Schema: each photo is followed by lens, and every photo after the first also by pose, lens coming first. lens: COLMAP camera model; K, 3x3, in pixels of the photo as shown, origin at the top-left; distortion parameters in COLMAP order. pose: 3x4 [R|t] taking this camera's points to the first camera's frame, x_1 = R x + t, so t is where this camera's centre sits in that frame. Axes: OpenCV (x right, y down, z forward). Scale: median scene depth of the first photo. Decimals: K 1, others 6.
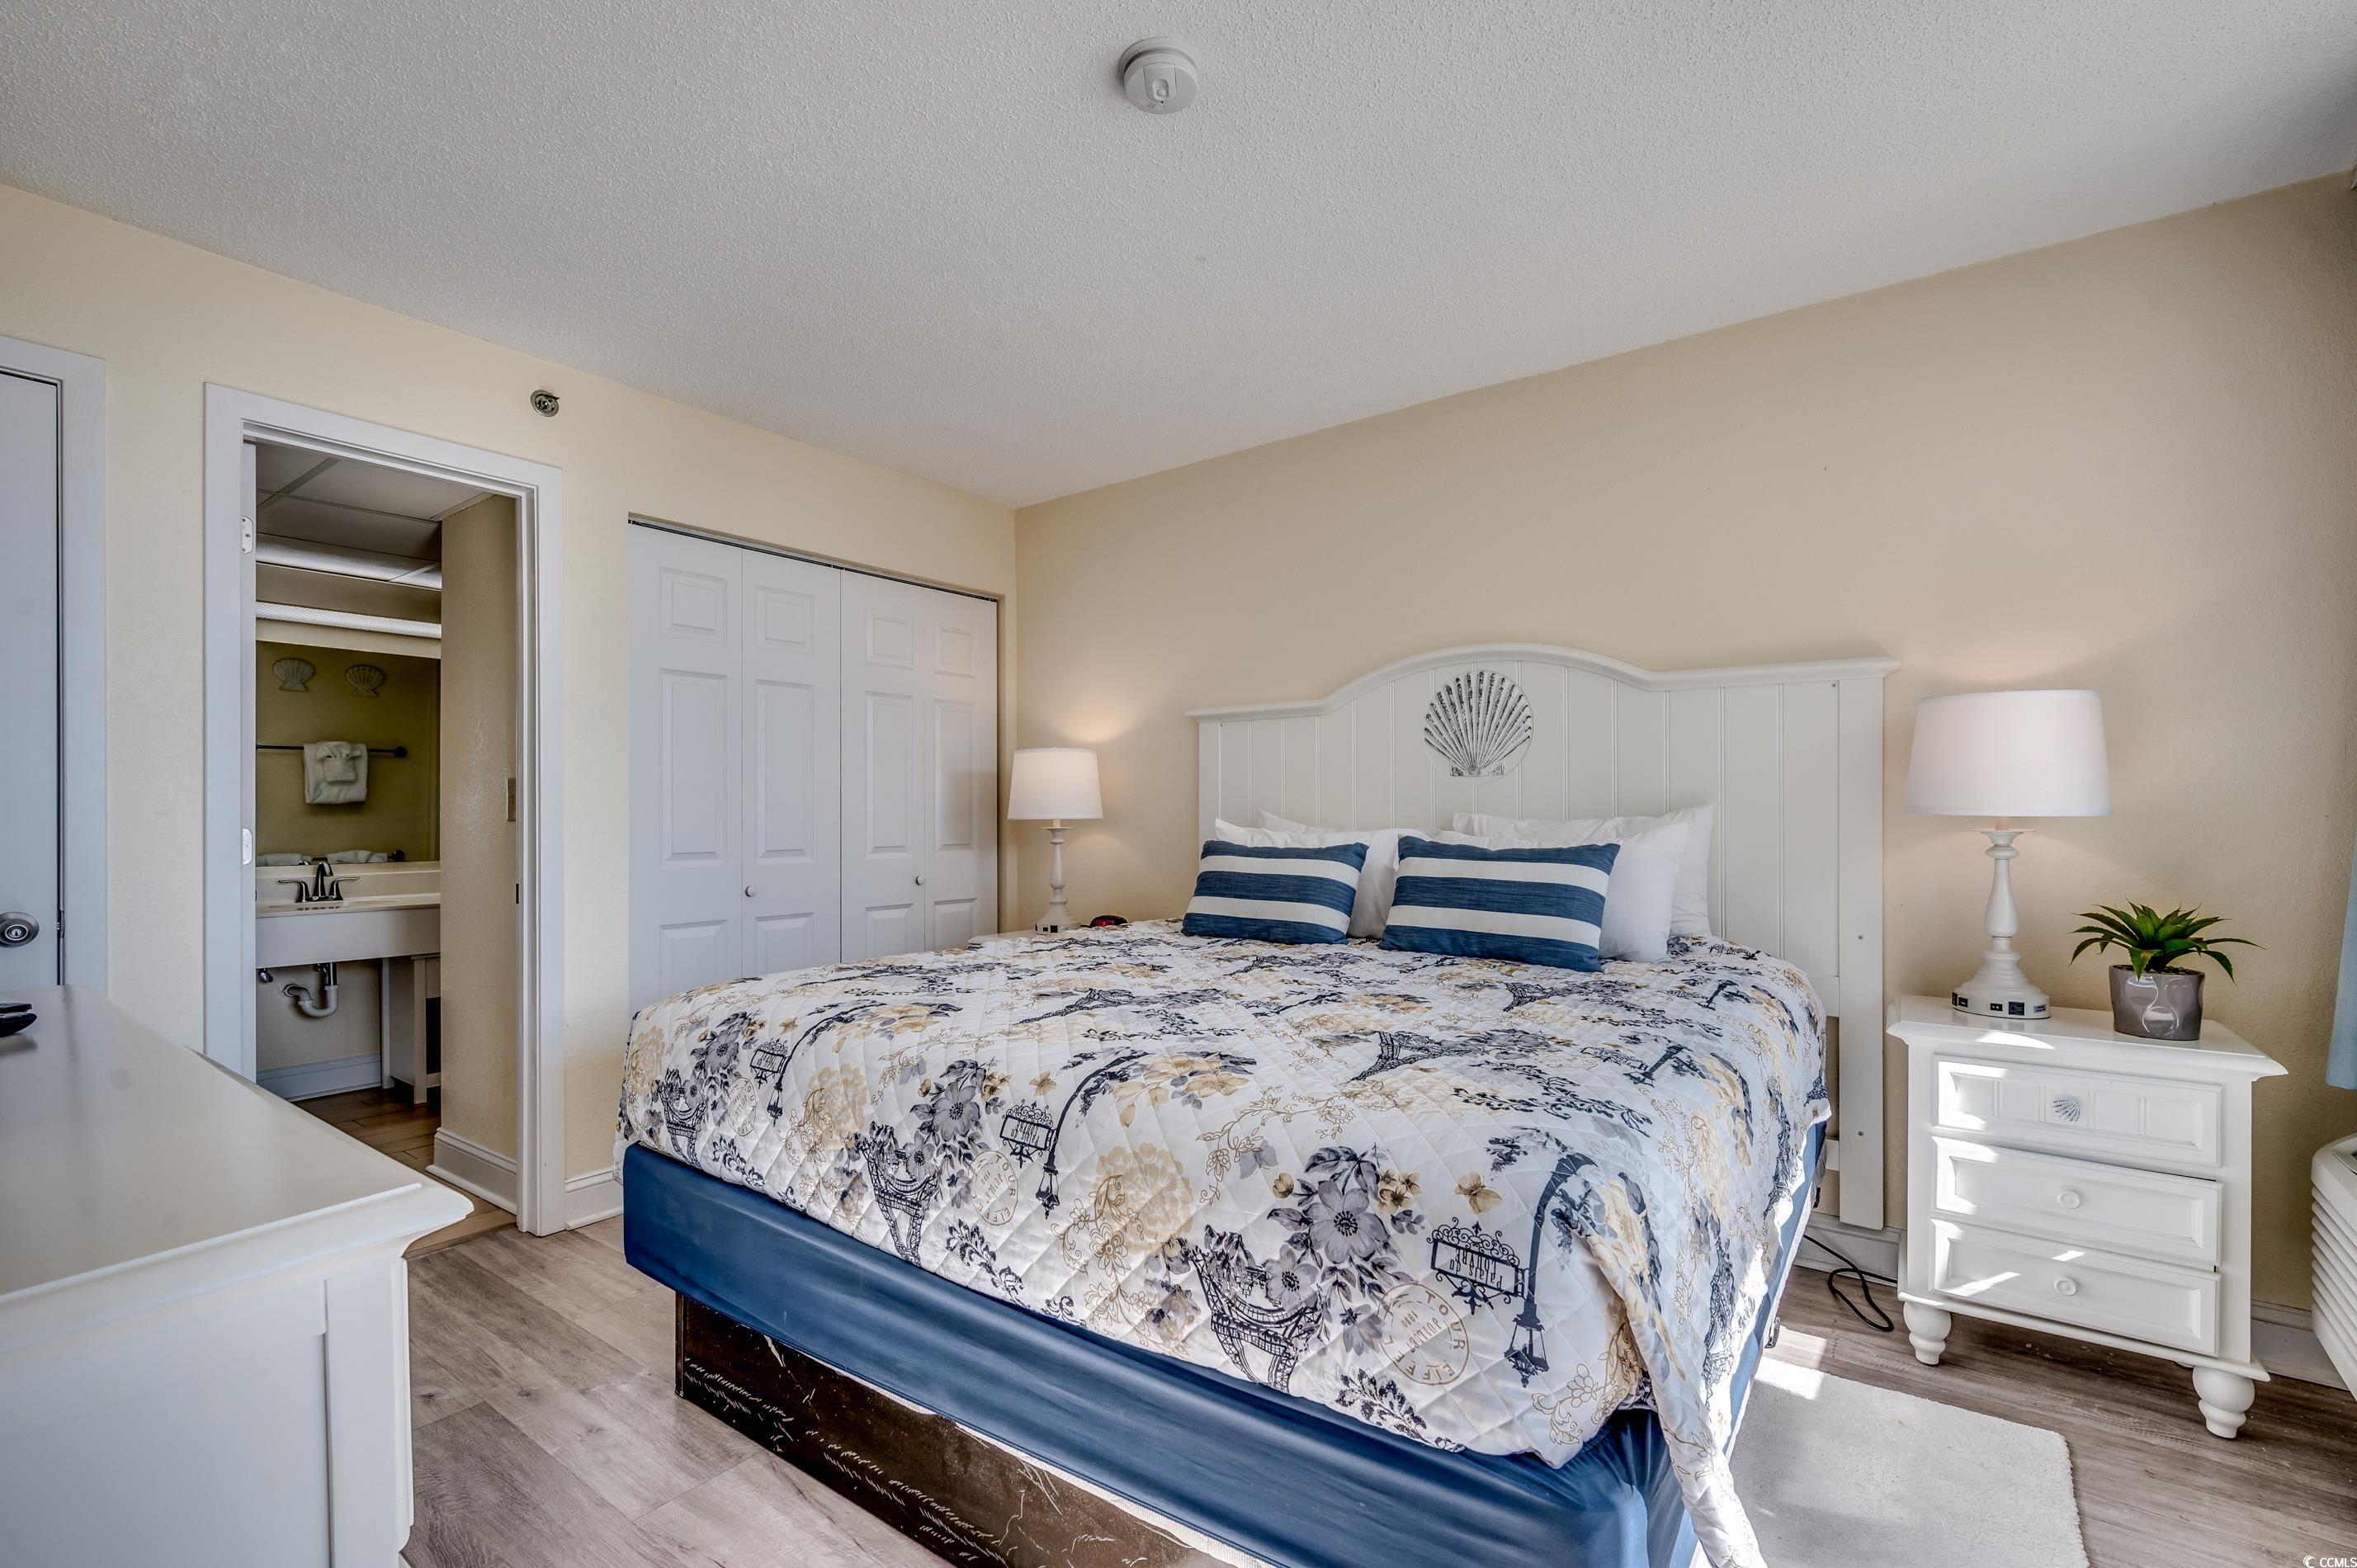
lens RADIAL K [[1026.1, 0, 1180.2], [0, 1026.1, 805.3], [0, 0, 1]] dist [0.000261, -0.000005]
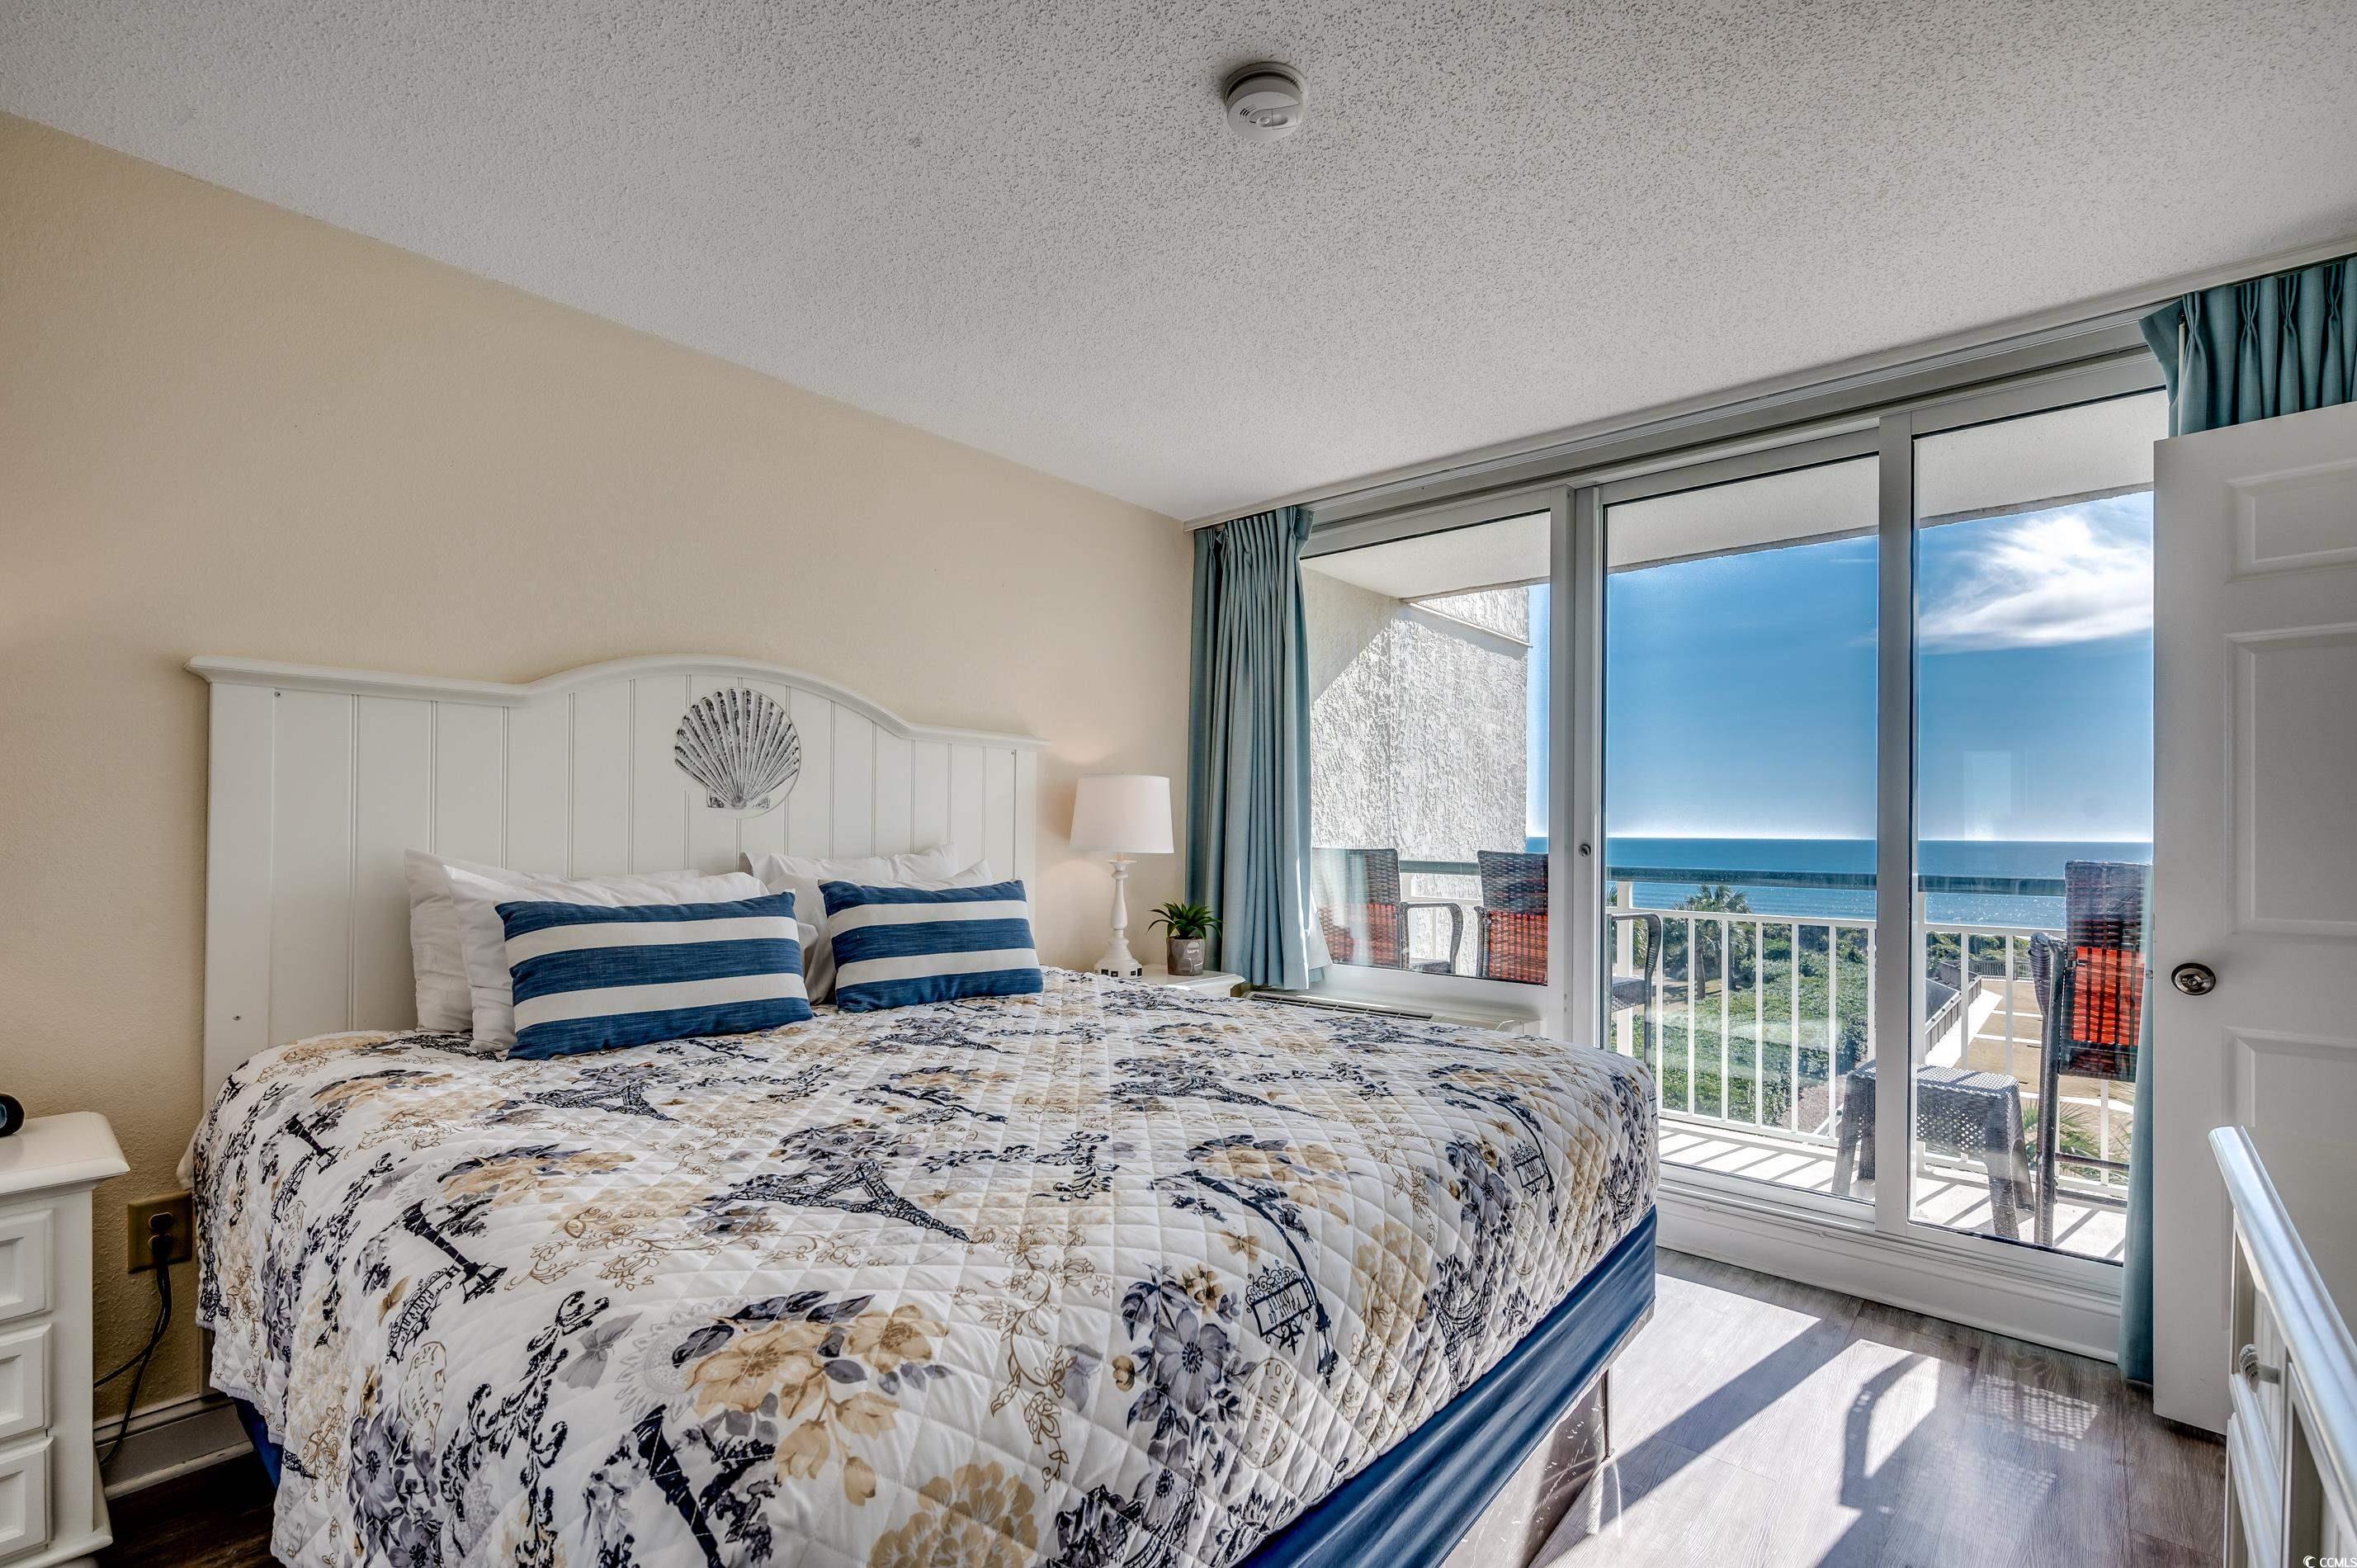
lens RADIAL K [[1026.1, 0, 1180.2], [0, 1026.1, 805.3], [0, 0, 1]] dist [0.000261, -0.000005]
pose [[0.091166, 0.030024, 0.995383, -0.713724], [-0.019996, 0.999399, -0.028314, -0.018117], [-0.995635, -0.017322, 0.091712, 0.709578]]
